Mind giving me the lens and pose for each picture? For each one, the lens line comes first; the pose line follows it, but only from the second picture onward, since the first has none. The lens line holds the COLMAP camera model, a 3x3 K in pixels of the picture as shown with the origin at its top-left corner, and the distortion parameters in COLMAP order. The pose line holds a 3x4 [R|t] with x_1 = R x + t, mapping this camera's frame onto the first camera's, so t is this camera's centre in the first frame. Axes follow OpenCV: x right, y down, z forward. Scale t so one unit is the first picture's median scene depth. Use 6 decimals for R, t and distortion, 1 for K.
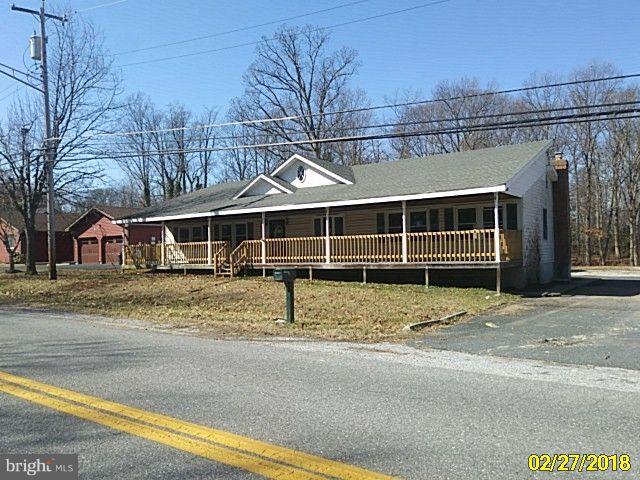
lens RADIAL K [[512.7, 0, 319.3], [0, 512.7, 238.8], [0, 0, 1]] dist [-0.000928, -0.004493]
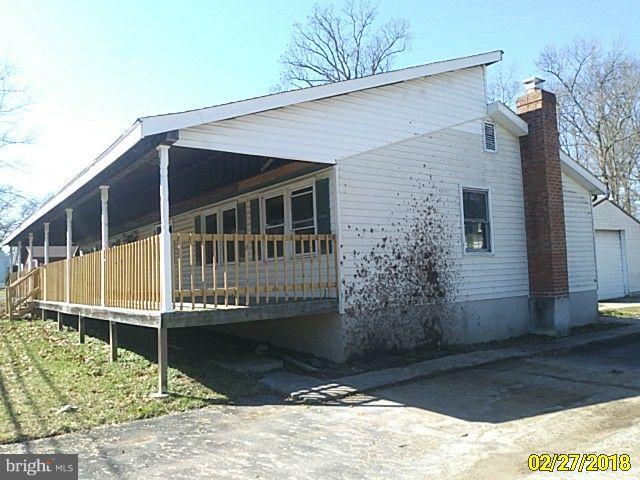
lens RADIAL K [[512.7, 0, 320.4], [0, 512.7, 240.1], [0, 0, 1]] dist [-0.000928, -0.004493]
pose [[0.945923, -0.043651, -0.321440, 0.443831], [0.034149, 0.998799, -0.035143, 0.003812], [0.322588, 0.022266, 0.946278, 0.466634]]
